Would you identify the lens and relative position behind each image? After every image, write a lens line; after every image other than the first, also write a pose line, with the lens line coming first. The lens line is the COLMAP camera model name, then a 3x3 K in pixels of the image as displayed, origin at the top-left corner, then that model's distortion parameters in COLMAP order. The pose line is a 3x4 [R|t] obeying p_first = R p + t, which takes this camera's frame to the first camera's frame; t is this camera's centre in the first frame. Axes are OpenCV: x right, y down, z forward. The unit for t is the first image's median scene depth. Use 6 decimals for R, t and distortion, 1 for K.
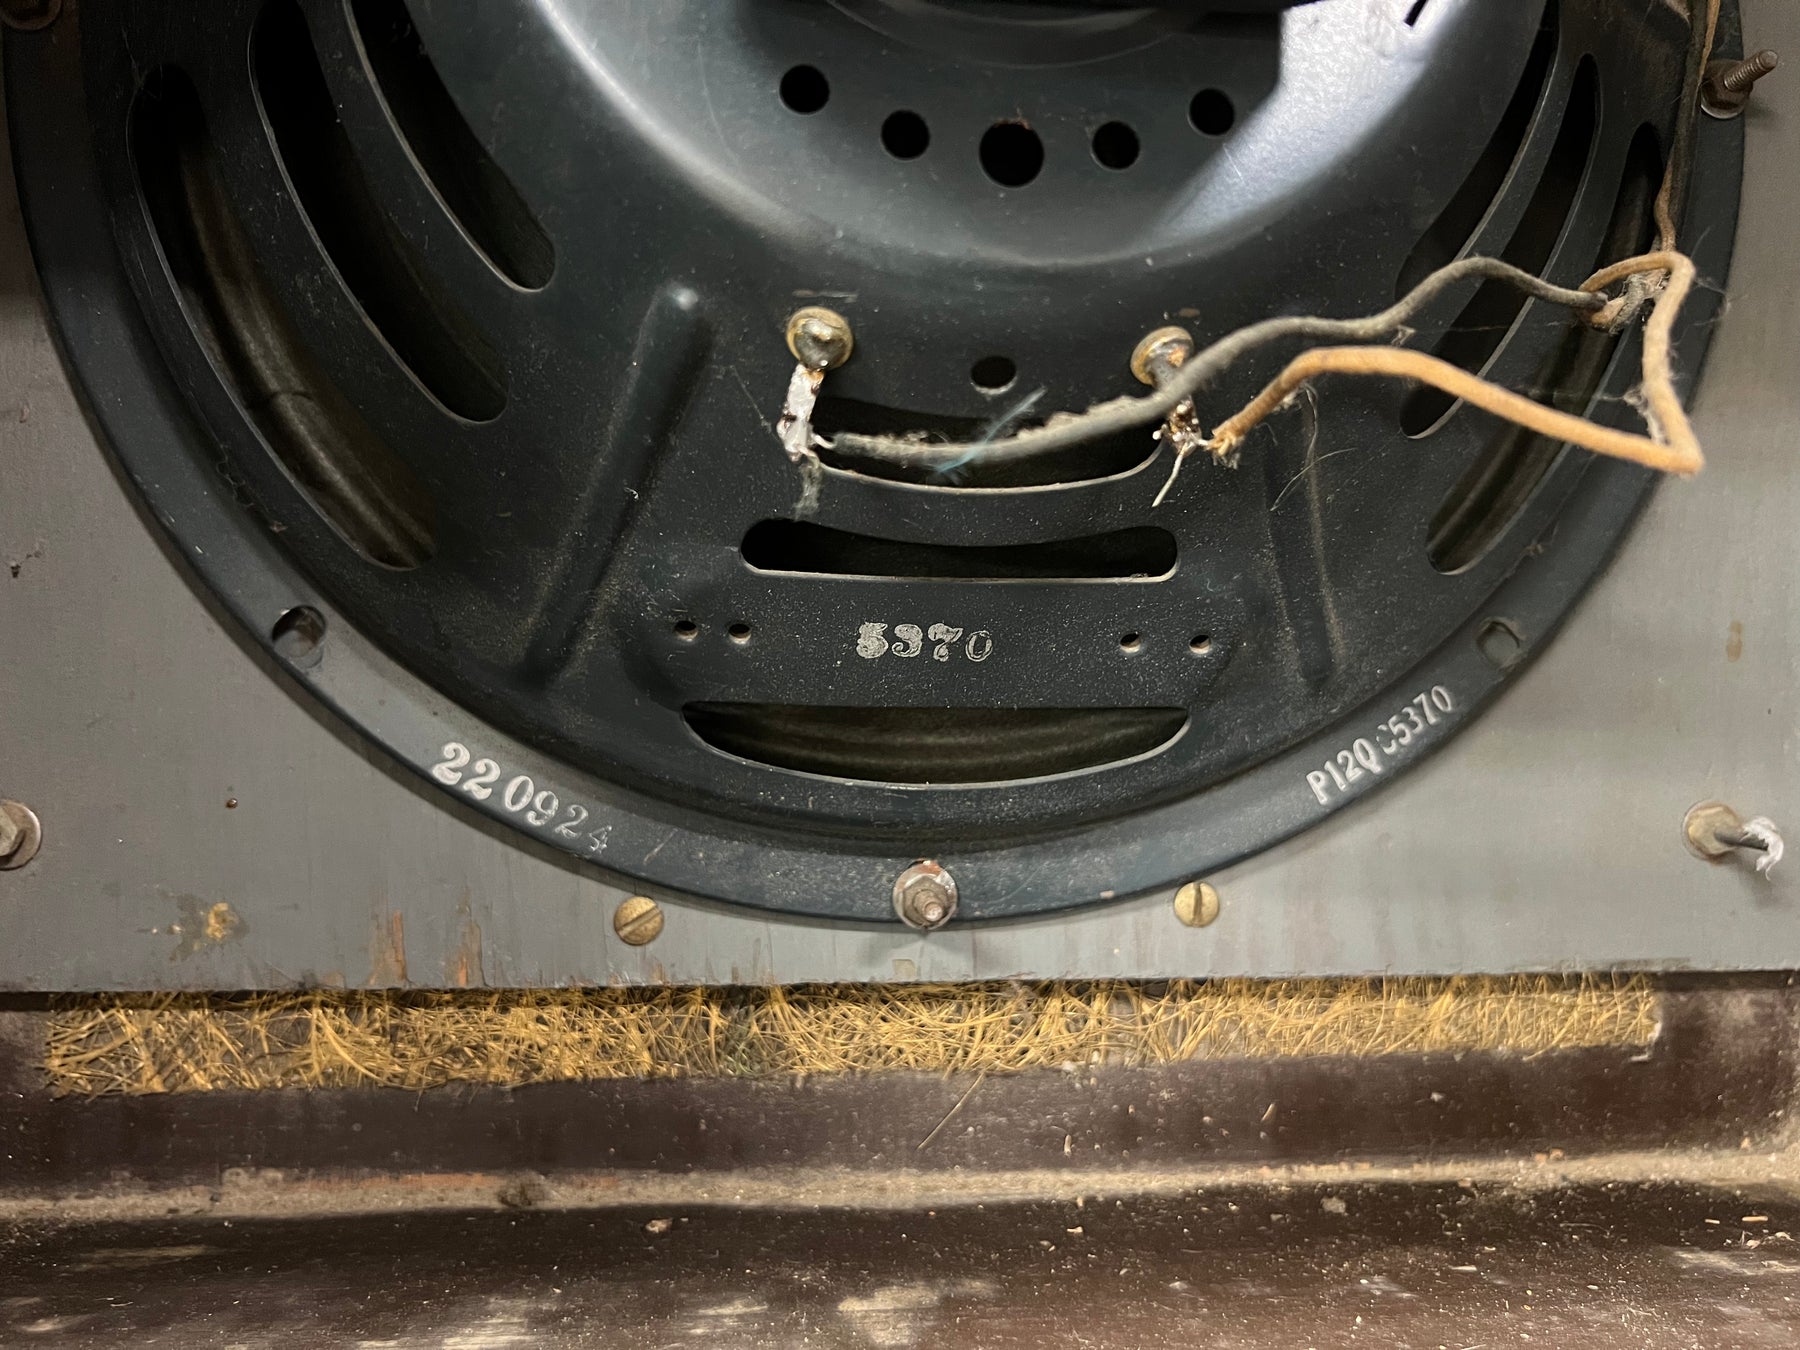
lens RADIAL K [[1399.6, 0, 889.2], [0, 1399.6, 670.1], [0, 0, 1]] dist [-0.001402, -0.004246]
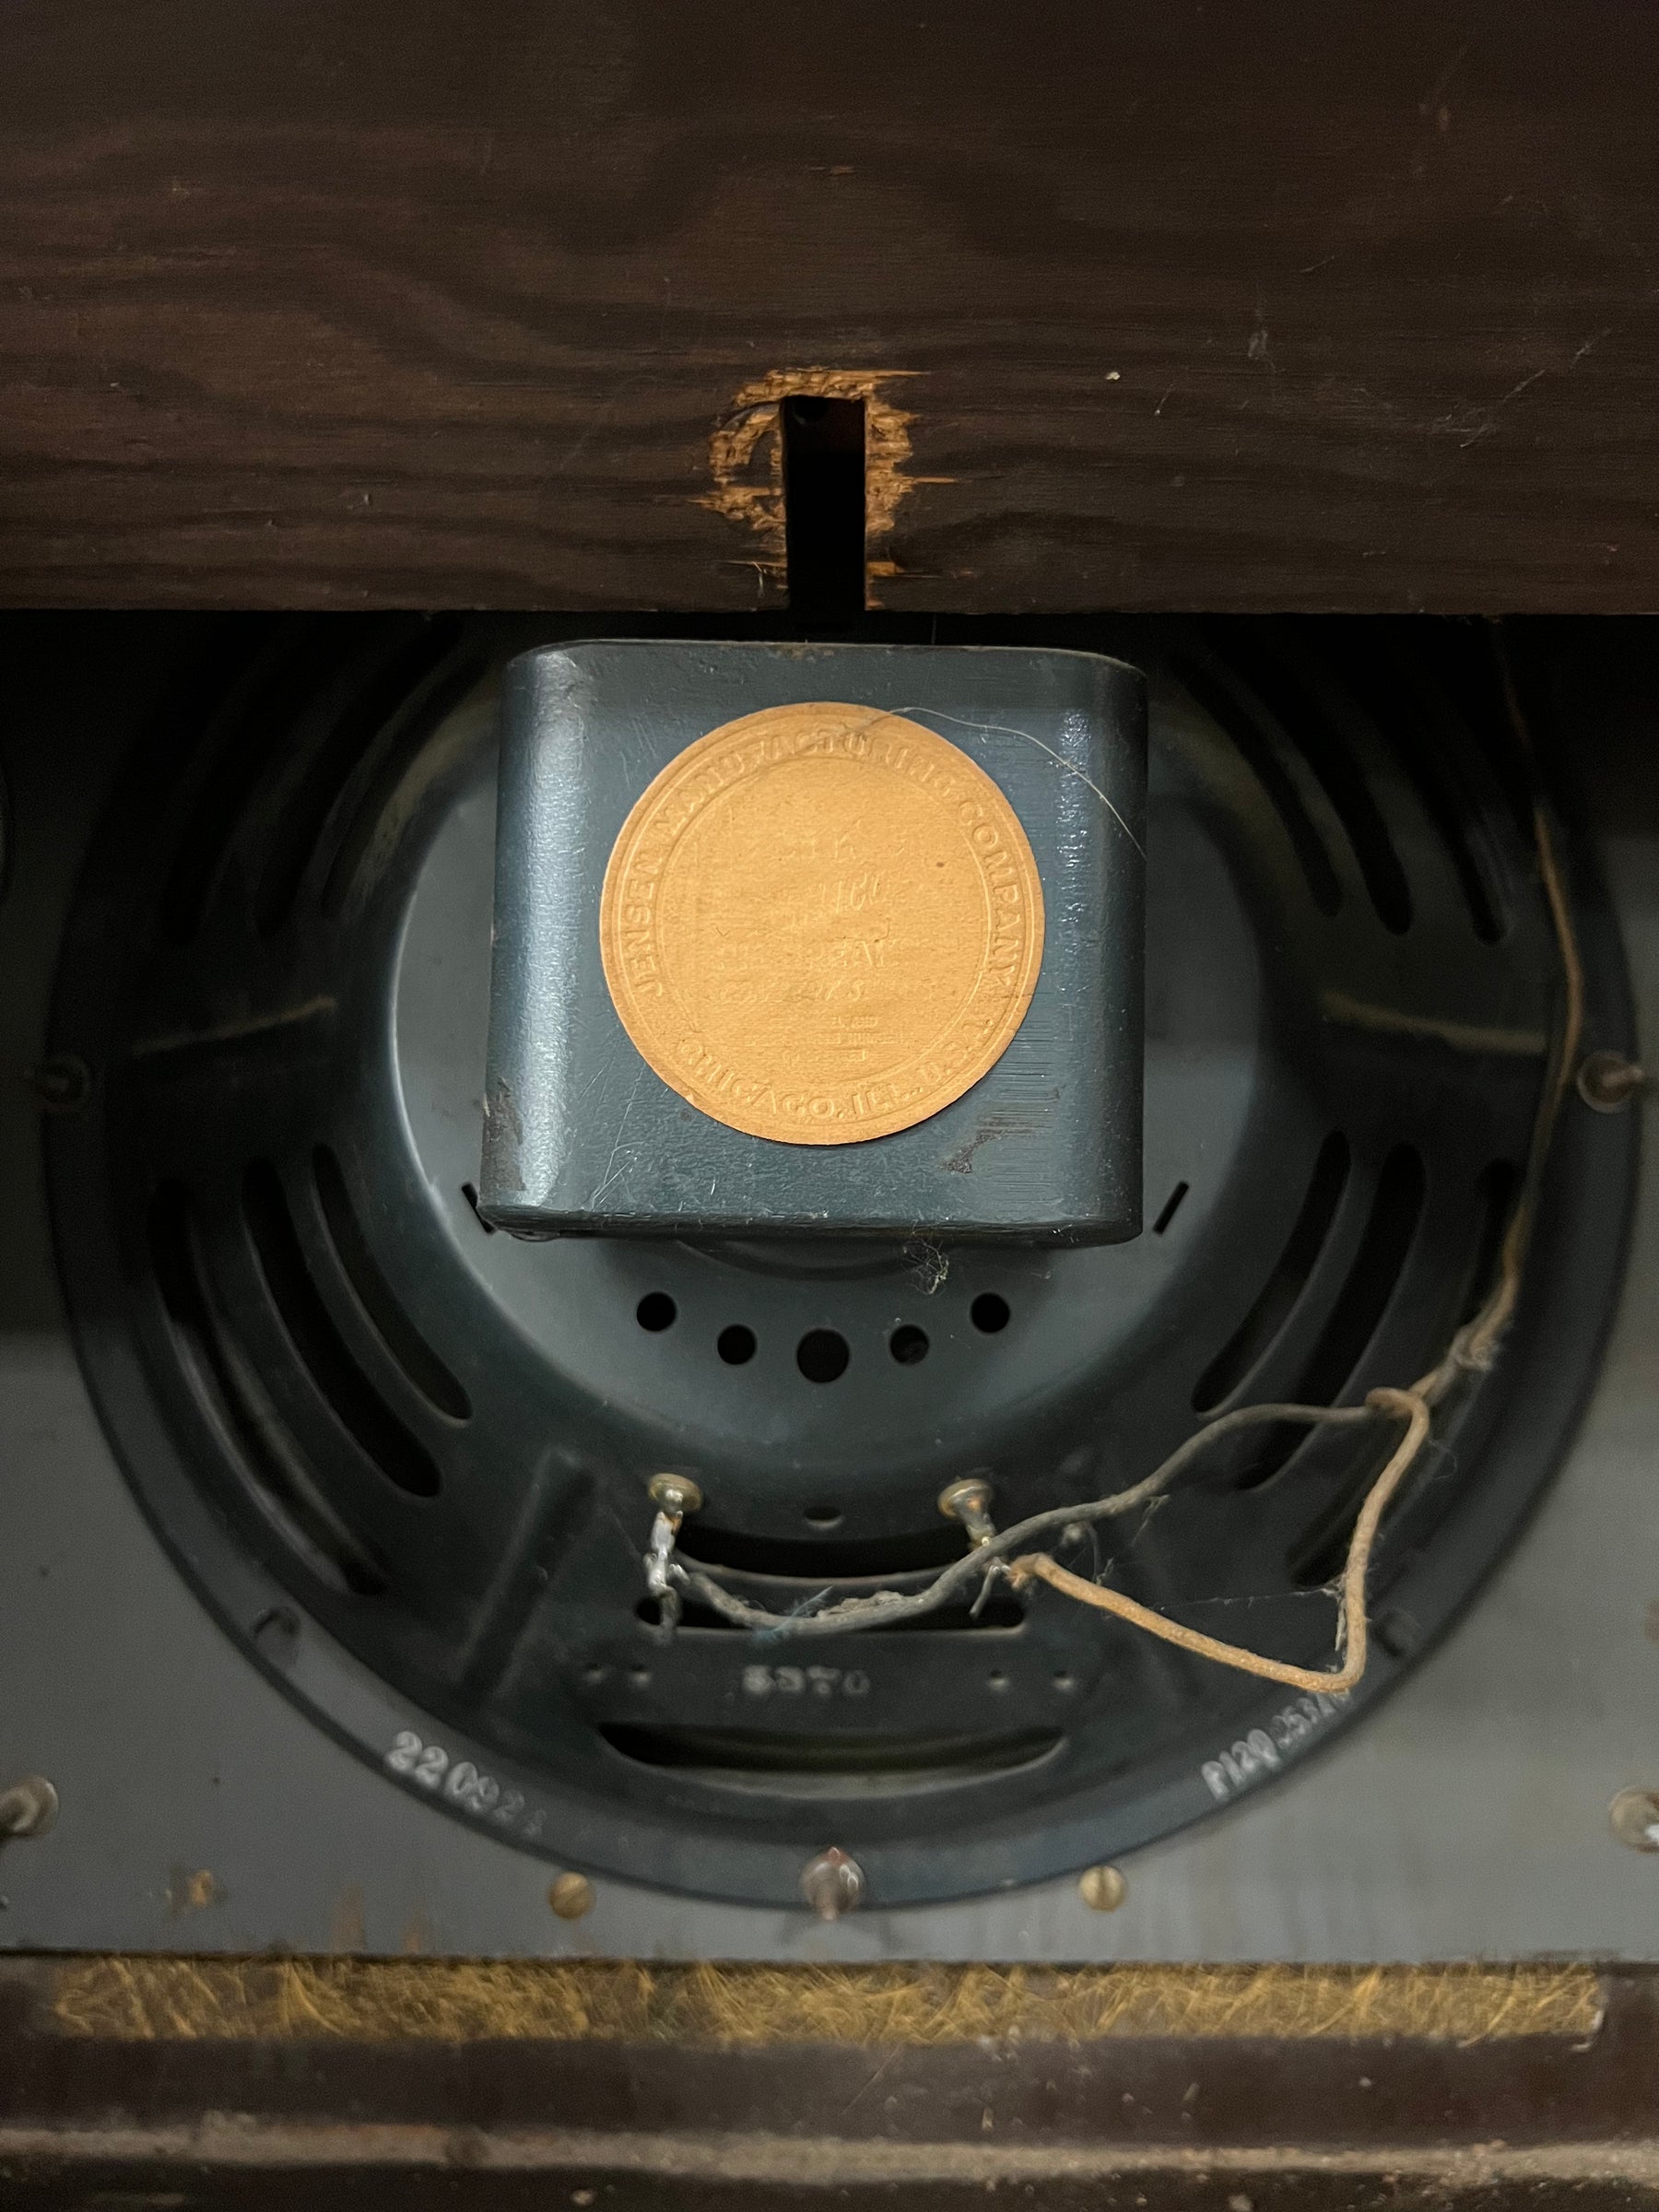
lens RADIAL K [[1690.7, 0, 829.5], [0, 1690.7, 1106.0], [0, 0, 1]] dist [0.053433, -0.079688]
pose [[0.992758, -0.017686, -0.118822, 0.181335], [0.007208, 0.996091, -0.088040, -0.302338], [0.119914, 0.086546, 0.989005, -0.326179]]
